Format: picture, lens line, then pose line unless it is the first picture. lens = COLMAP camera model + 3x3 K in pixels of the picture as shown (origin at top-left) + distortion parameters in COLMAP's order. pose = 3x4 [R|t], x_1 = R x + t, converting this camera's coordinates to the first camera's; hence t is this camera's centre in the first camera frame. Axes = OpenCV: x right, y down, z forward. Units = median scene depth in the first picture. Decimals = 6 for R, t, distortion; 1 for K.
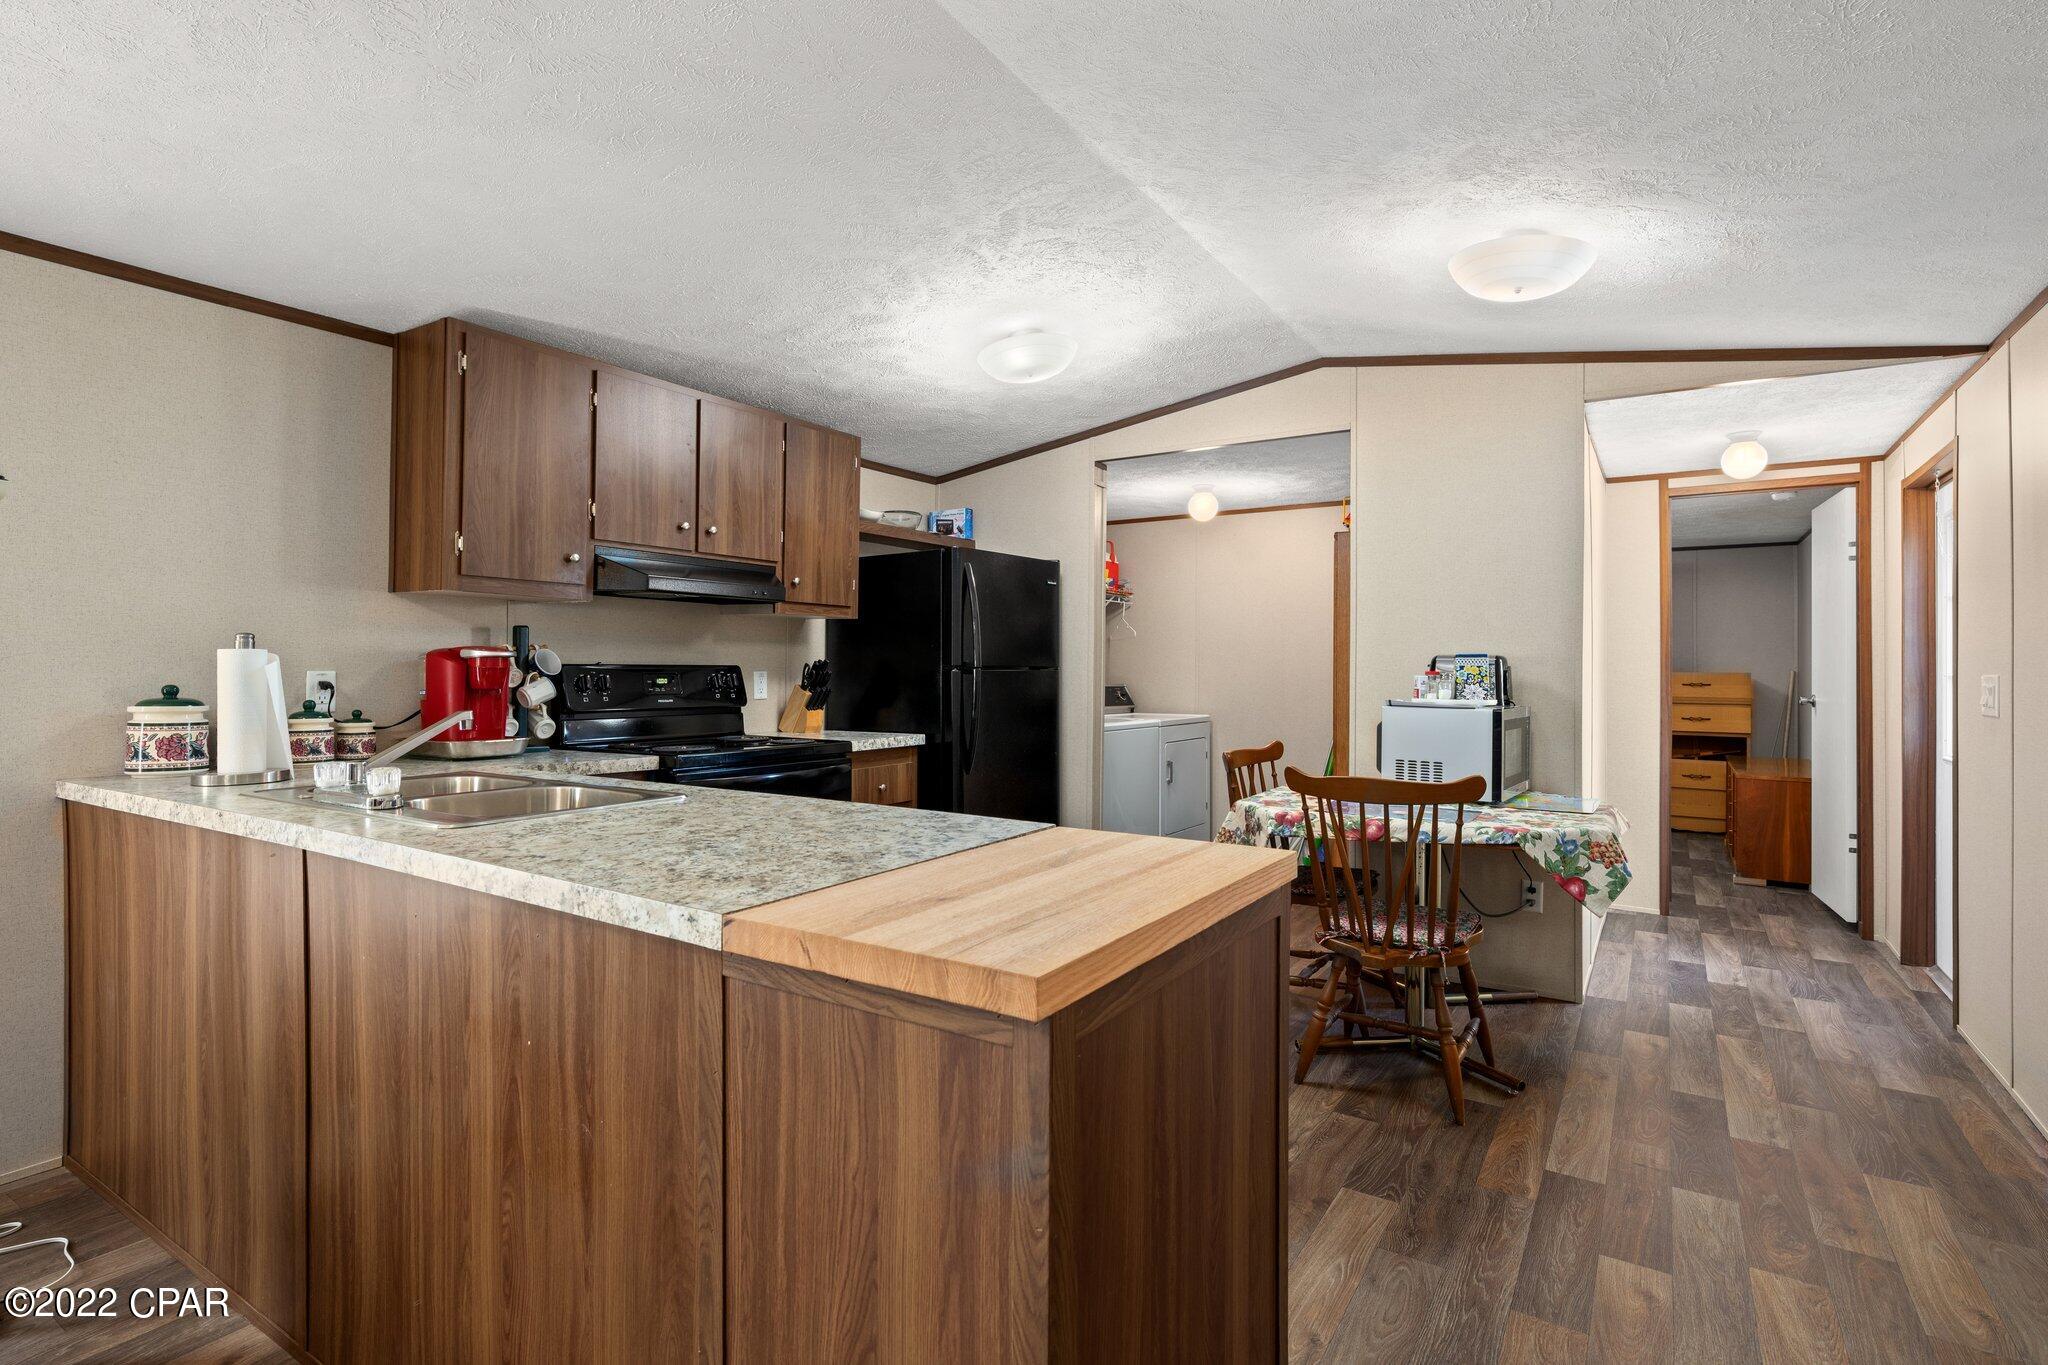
lens RADIAL K [[989.2, 0, 1021.6], [0, 989.2, 657.9], [0, 0, 1]] dist [-0.001099, -0.000545]
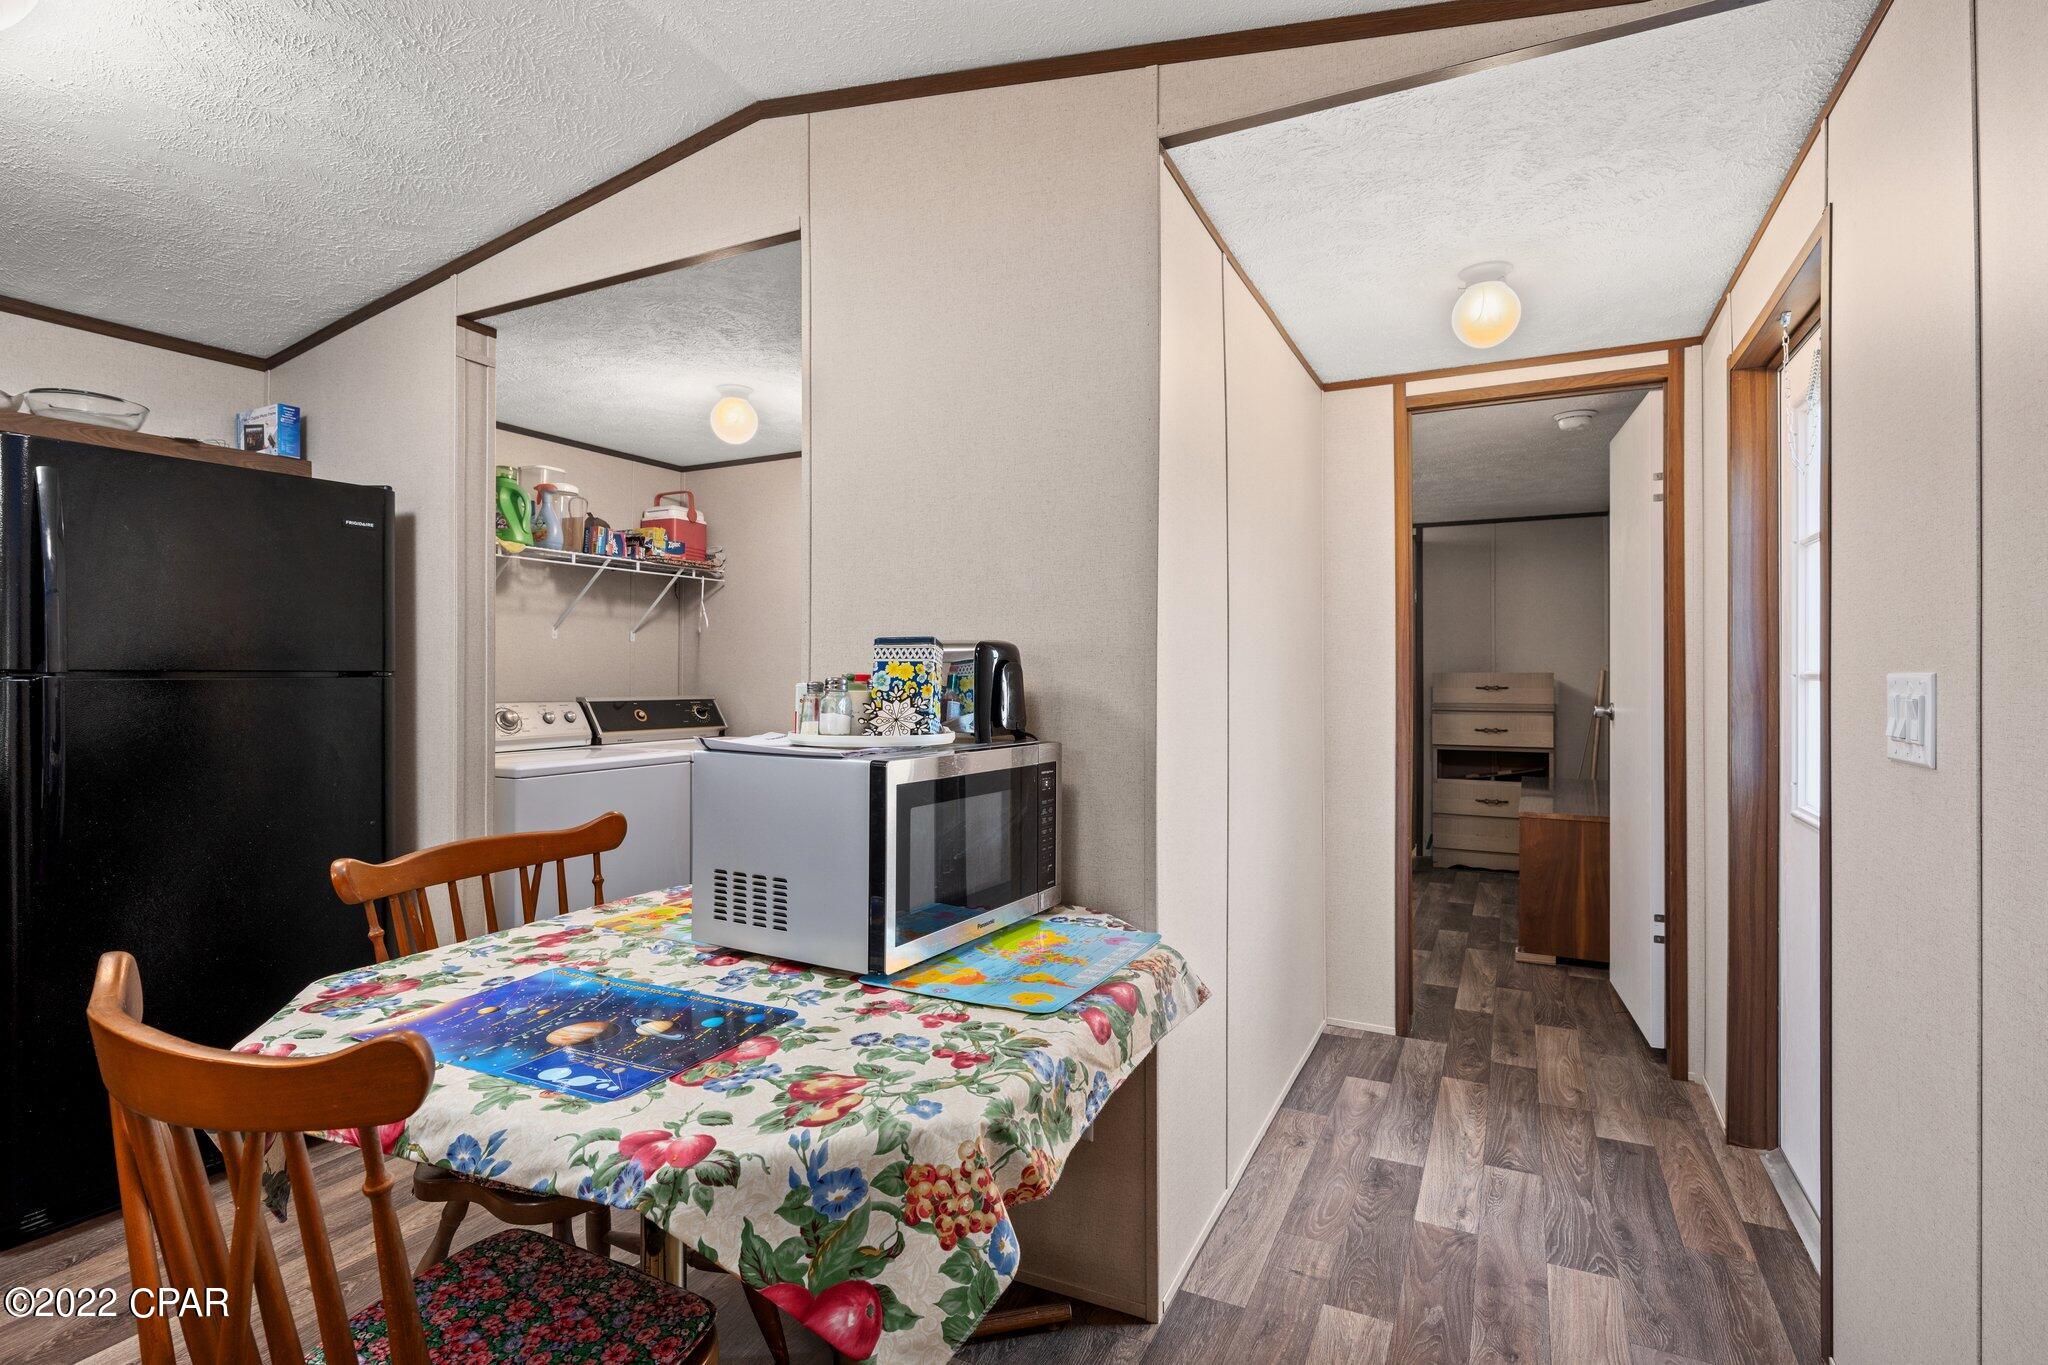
lens RADIAL K [[991.7, 0, 1025.8], [0, 991.7, 671.7], [0, 0, 1]] dist [-0.001325, -0.000154]
pose [[0.993378, -0.007696, 0.114637, 0.349830], [0.006699, 0.999936, 0.009078, 0.006680], [-0.114699, -0.008250, 0.993366, 0.396344]]
